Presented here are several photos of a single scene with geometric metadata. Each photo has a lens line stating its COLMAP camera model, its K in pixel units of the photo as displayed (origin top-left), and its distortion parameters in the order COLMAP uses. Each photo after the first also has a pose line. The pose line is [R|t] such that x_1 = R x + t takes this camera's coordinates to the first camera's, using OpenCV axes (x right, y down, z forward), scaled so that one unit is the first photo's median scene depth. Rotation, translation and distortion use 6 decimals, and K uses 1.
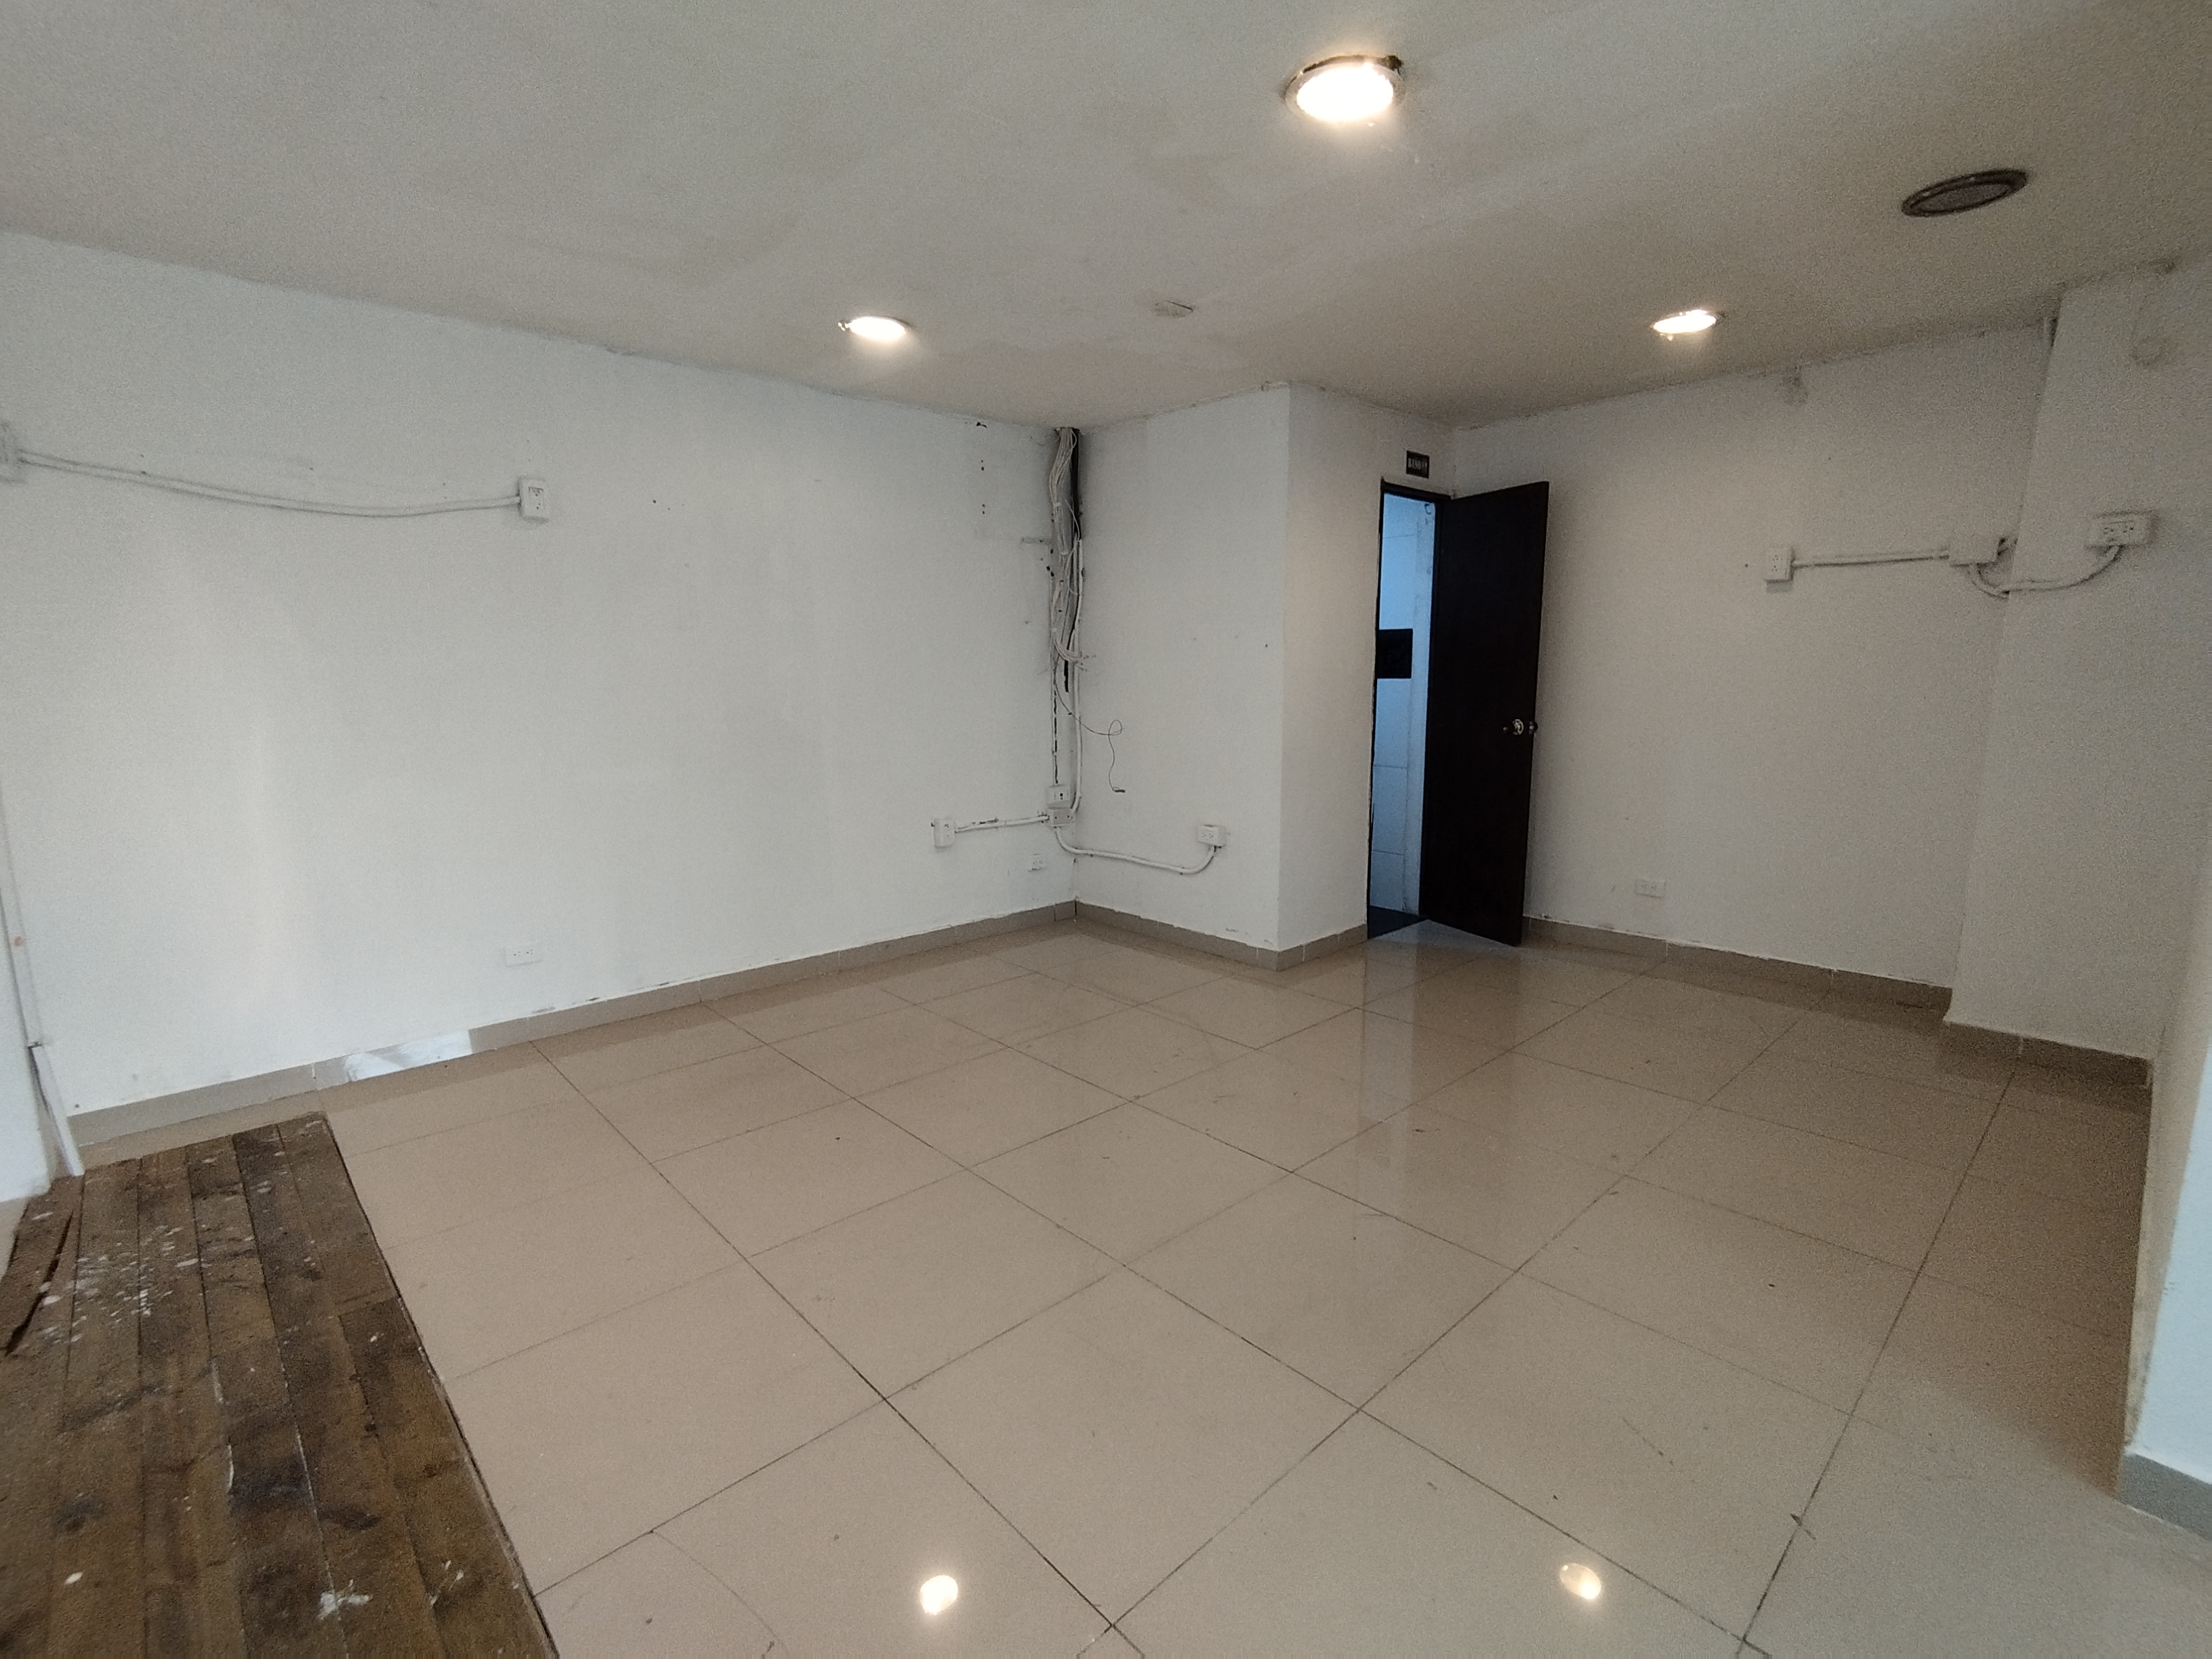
lens RADIAL K [[1002.9, 0, 1099.2], [0, 1002.9, 836.1], [0, 0, 1]] dist [-0.000391, 0.001126]
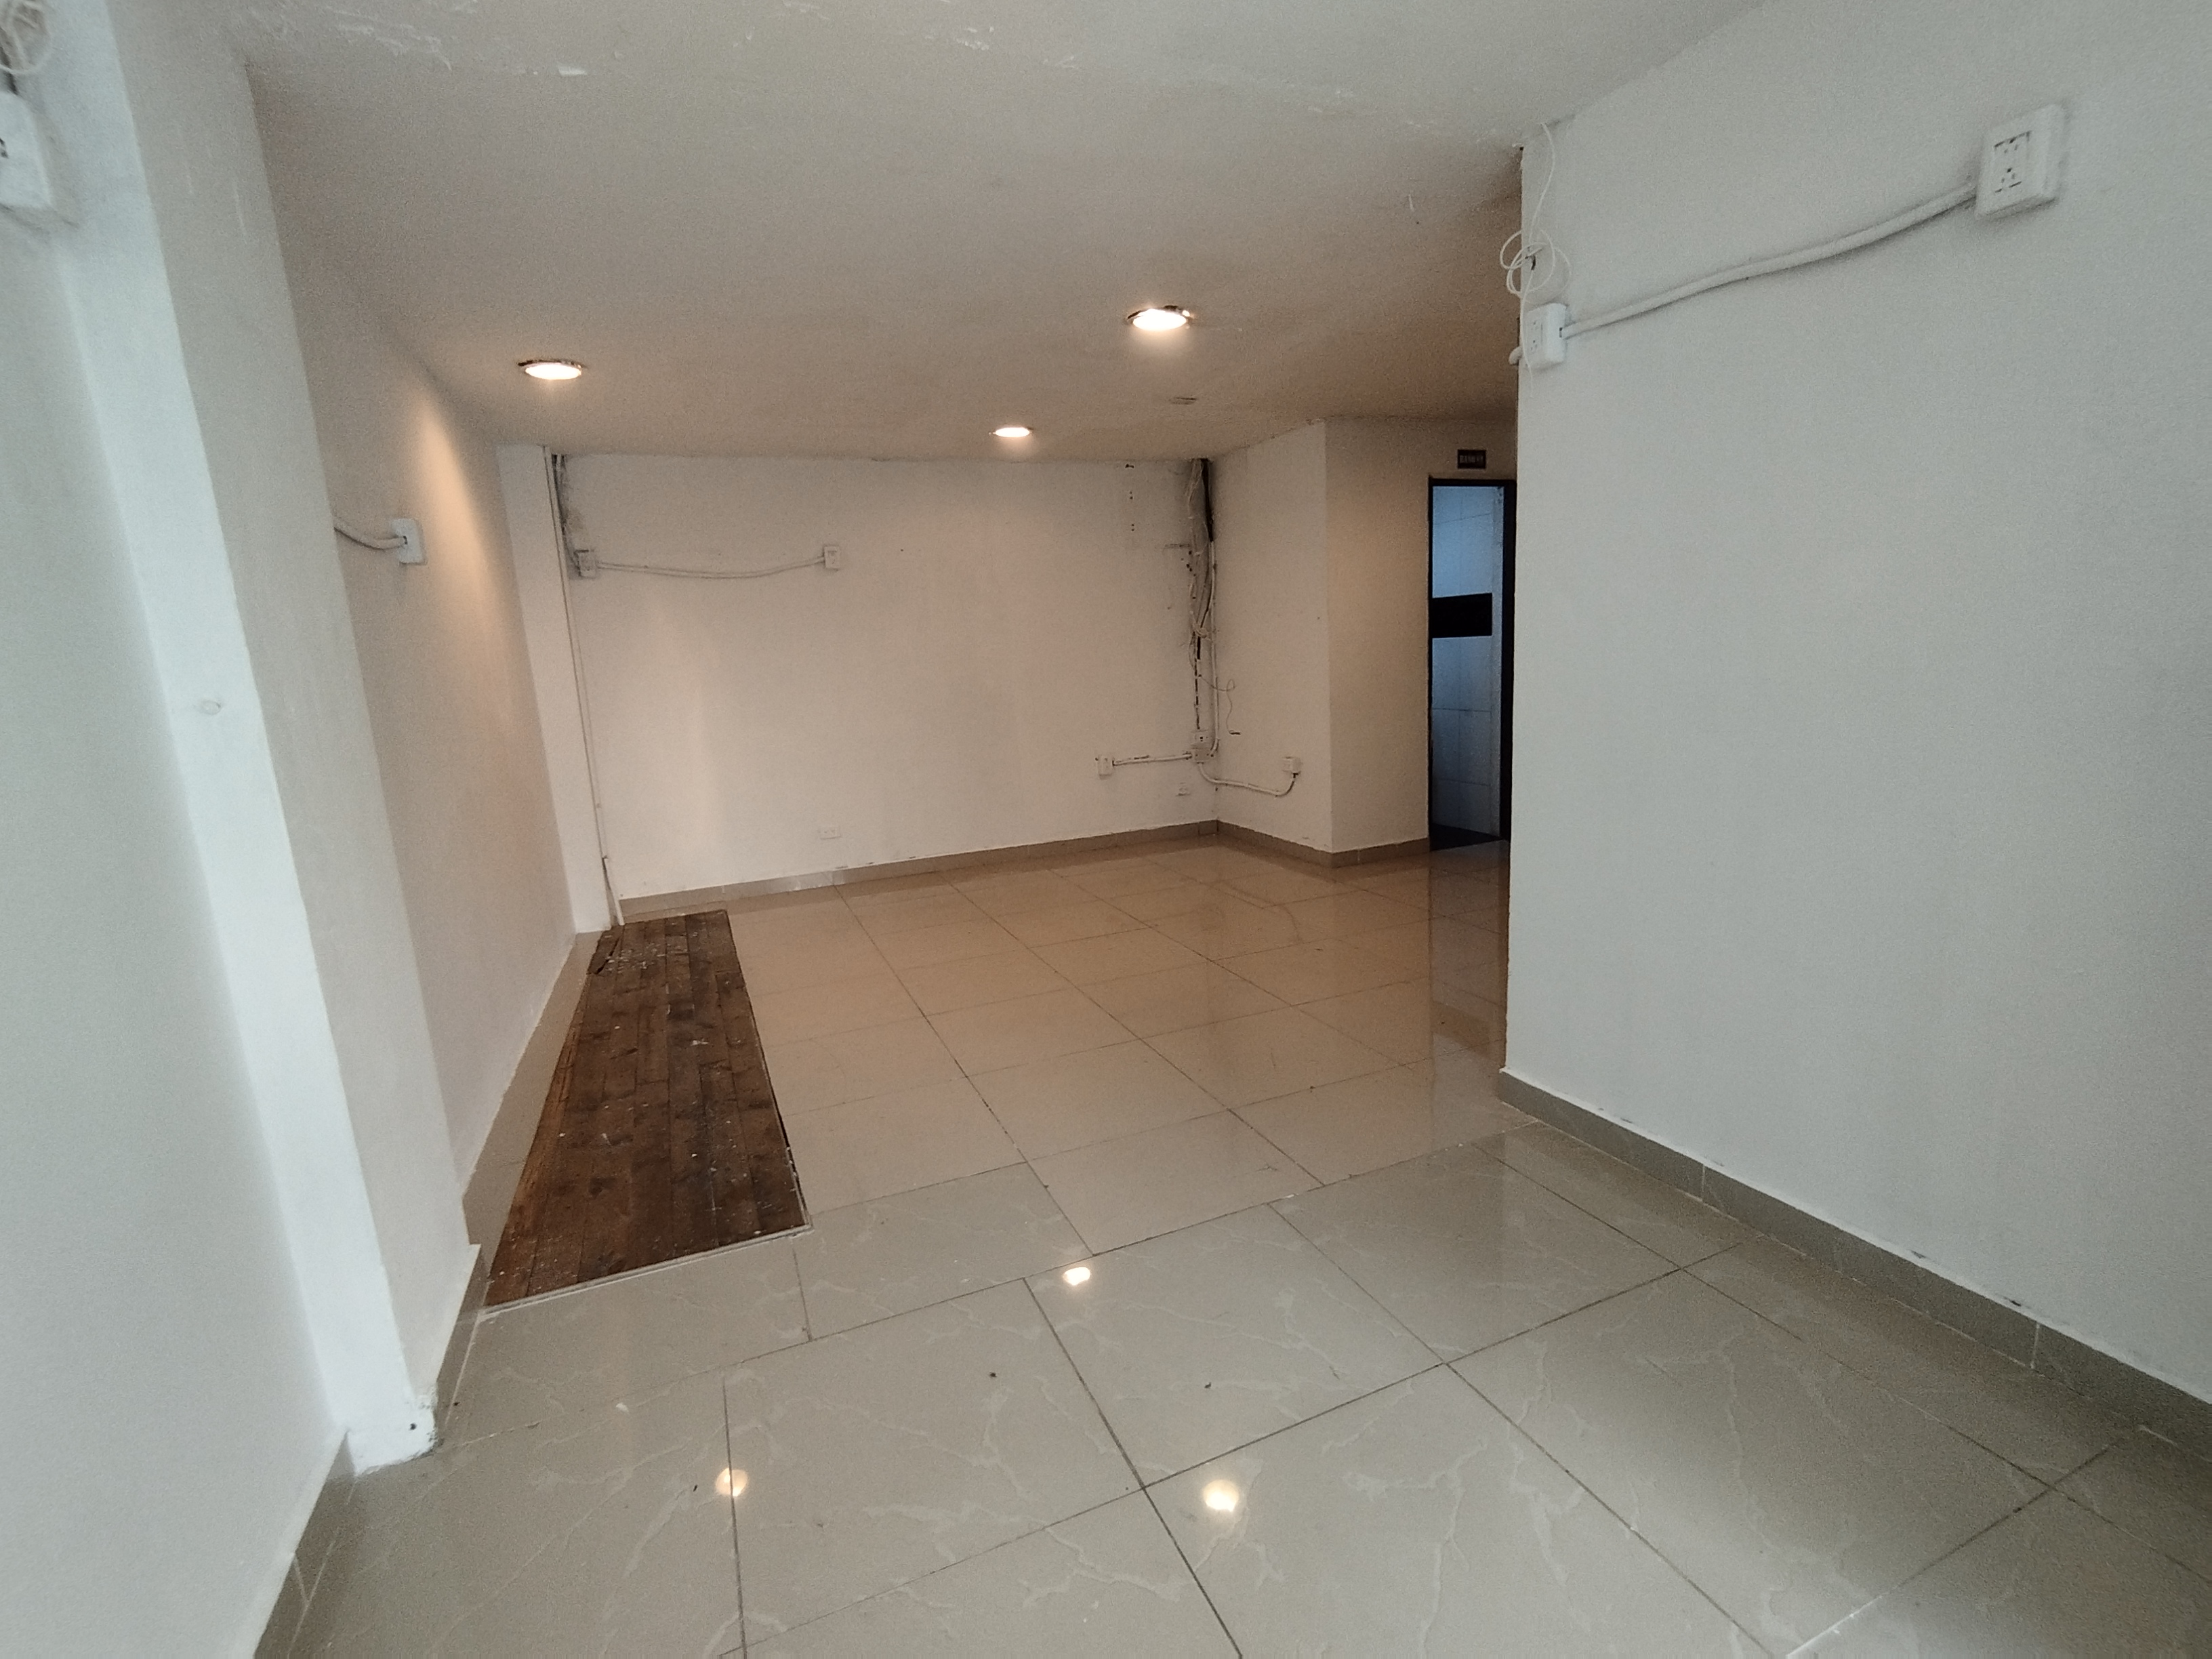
lens RADIAL K [[1002.9, 0, 1099.2], [0, 1002.9, 836.1], [0, 0, 1]] dist [-0.000391, 0.001126]
pose [[0.936442, 0.020077, -0.350247, 0.342210], [-0.008813, 0.999392, 0.033725, 0.050727], [0.350711, -0.028495, 0.936050, -0.319511]]
